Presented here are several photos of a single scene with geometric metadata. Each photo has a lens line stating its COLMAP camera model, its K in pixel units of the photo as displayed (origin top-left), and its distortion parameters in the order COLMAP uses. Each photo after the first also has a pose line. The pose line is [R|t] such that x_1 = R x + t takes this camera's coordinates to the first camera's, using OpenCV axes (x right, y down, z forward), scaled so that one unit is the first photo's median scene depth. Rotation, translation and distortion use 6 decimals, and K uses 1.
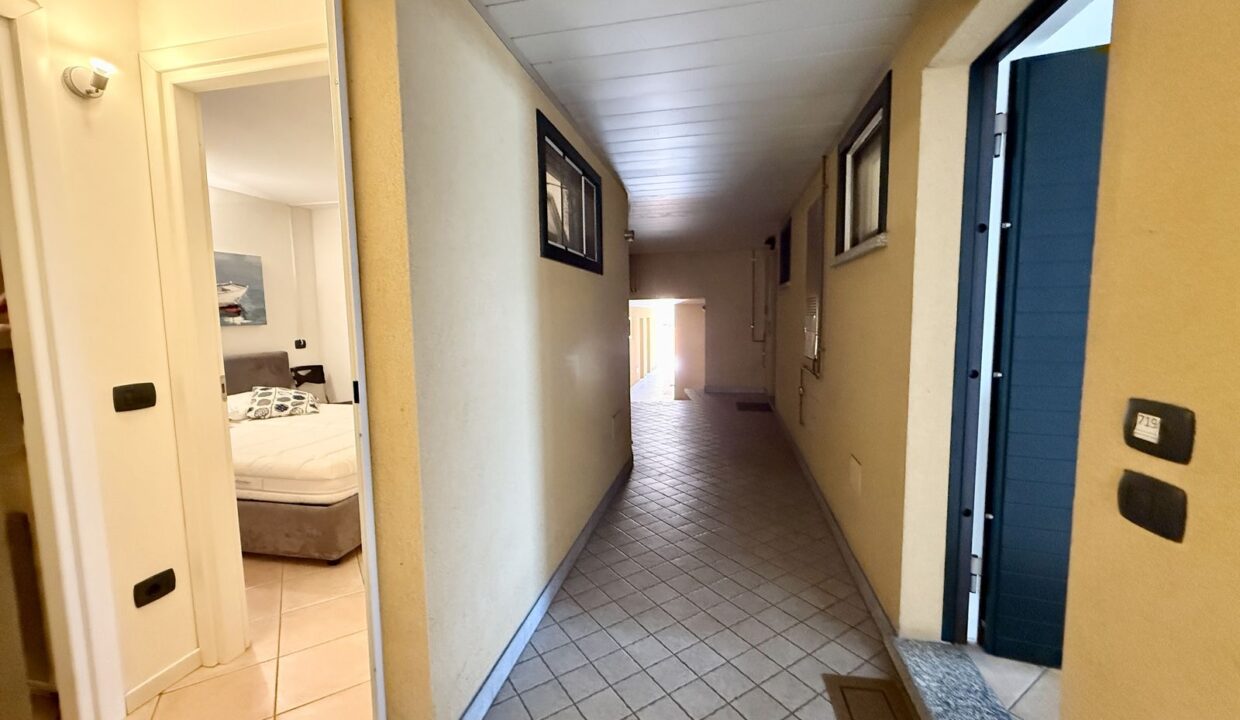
lens RADIAL K [[497.2, 0, 617.9], [0, 497.2, 360.6], [0, 0, 1]] dist [0.002606, 0.000155]
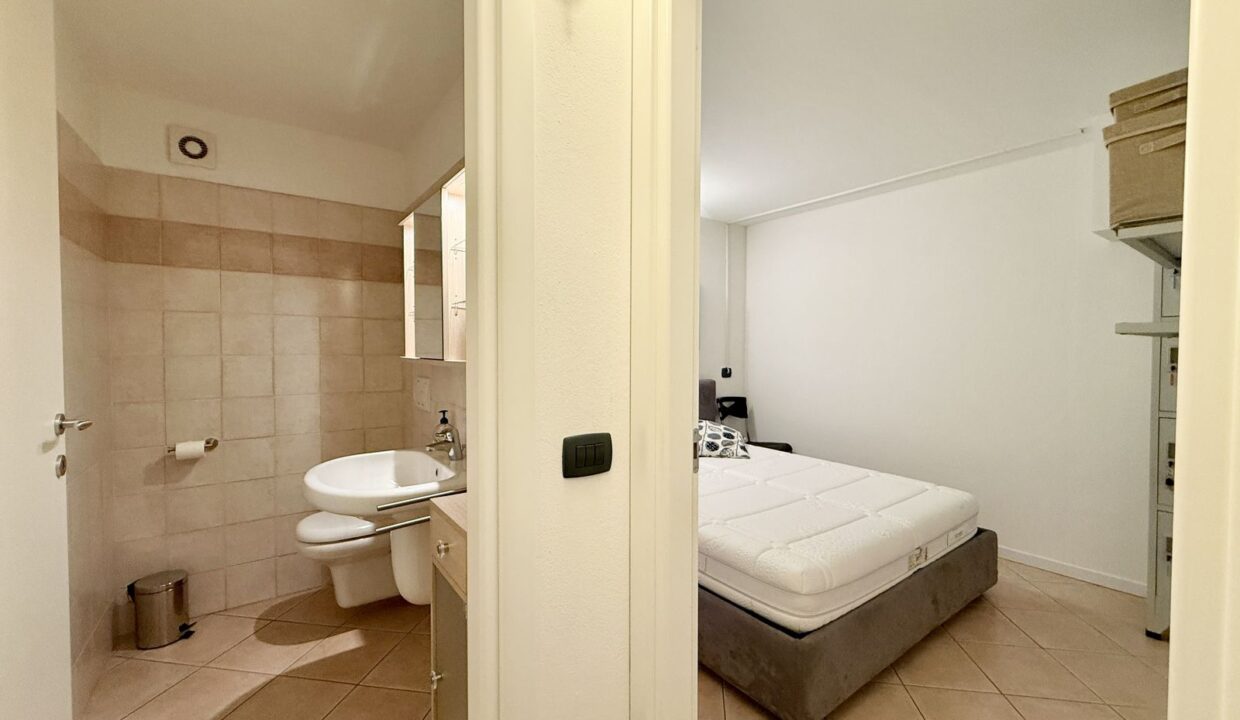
lens RADIAL K [[497.2, 0, 617.9], [0, 497.2, 360.6], [0, 0, 1]] dist [0.002606, 0.000155]
pose [[0.744752, 0.034329, -0.666458, -0.211139], [-0.075811, 0.996563, -0.033384, -0.011347], [0.663021, 0.075388, 0.744795, 0.220355]]
